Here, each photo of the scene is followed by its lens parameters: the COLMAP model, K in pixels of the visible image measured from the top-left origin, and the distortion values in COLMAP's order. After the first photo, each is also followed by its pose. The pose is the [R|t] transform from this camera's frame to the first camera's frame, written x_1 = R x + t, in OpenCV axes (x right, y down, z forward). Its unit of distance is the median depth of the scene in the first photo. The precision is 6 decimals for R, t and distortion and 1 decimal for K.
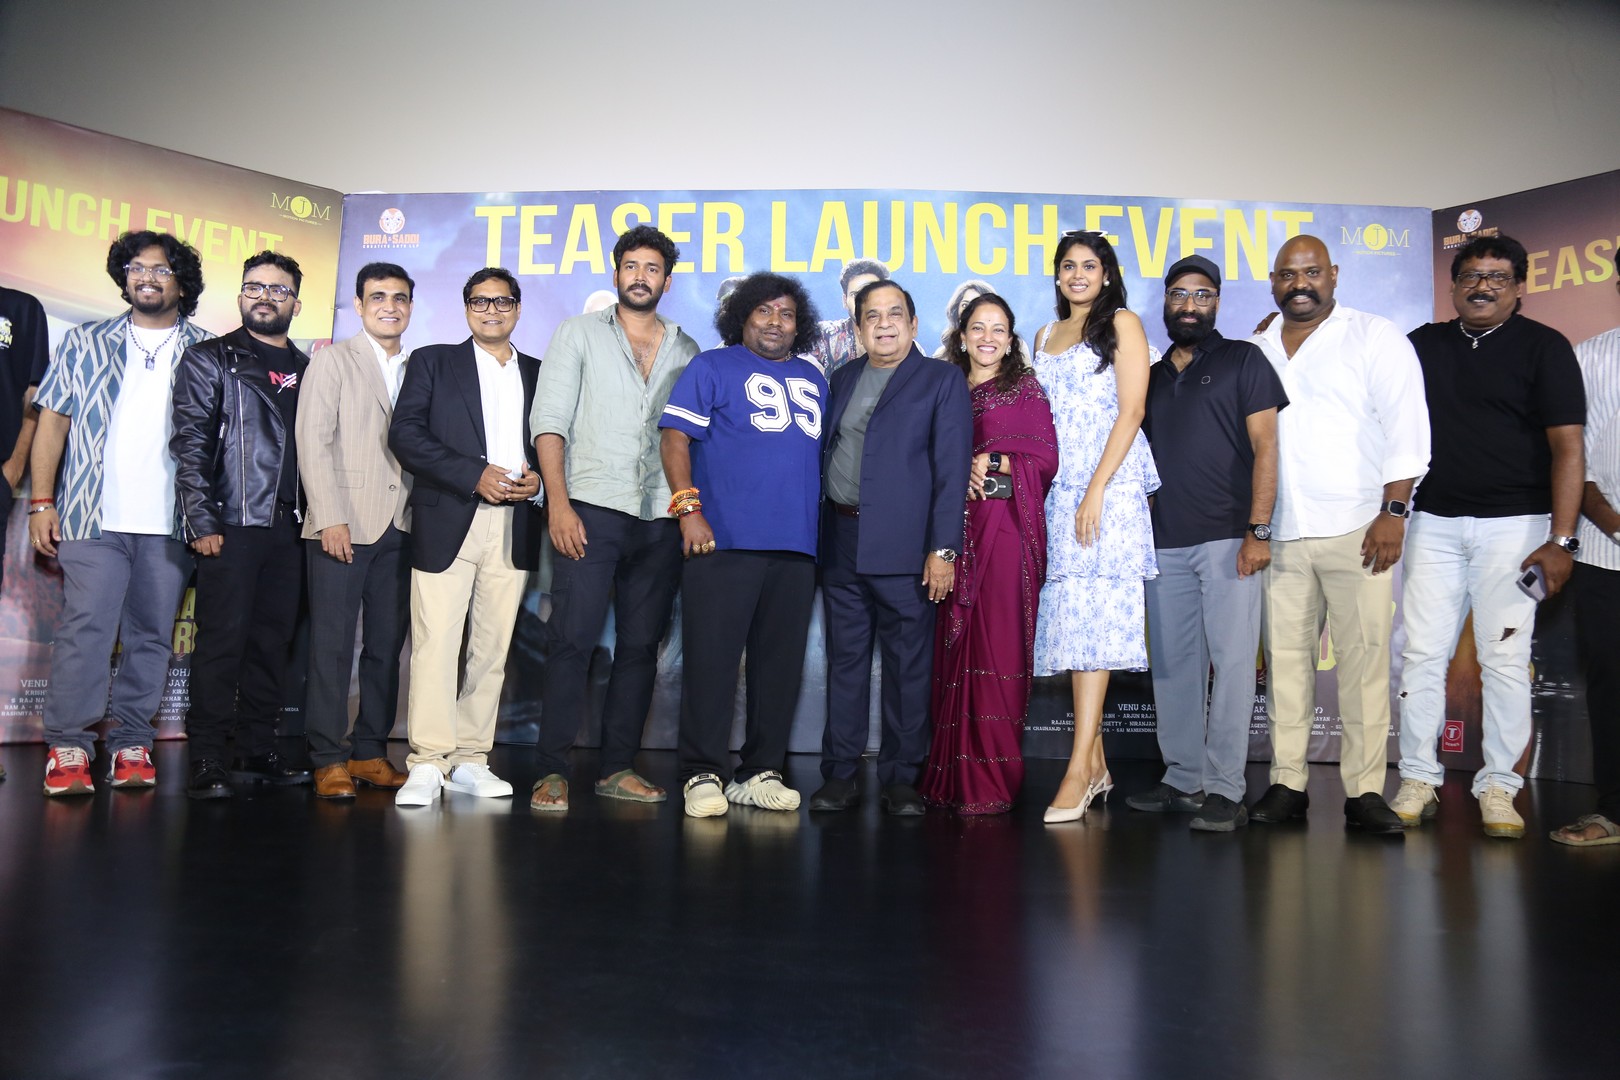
lens RADIAL K [[1131.7, 0, 798.6], [0, 1131.7, 543.6], [0, 0, 1]] dist [-0.118362, -0.000287]
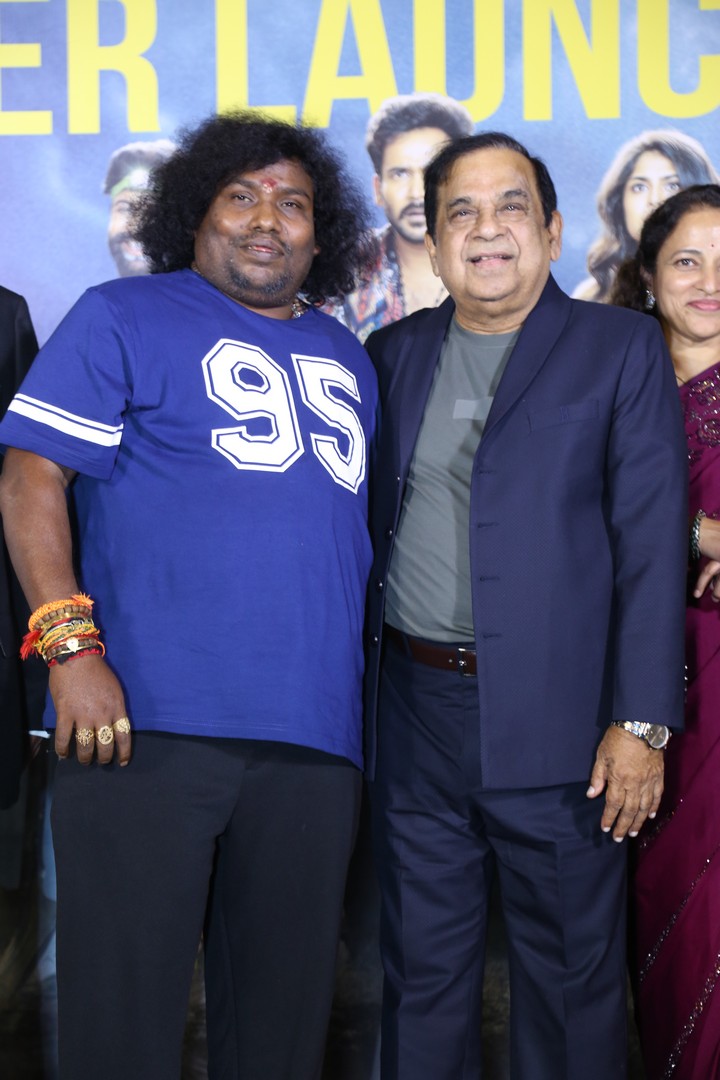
lens RADIAL K [[2263.6, 0, 283.3], [0, 2263.6, 541.8], [0, 0, 1]] dist [0.374689, -0.083833]
pose [[0.999523, -0.028959, 0.010747, -0.020889], [0.029612, 0.997338, -0.066638, -0.012356], [-0.008789, 0.066925, 0.997719, 0.103991]]
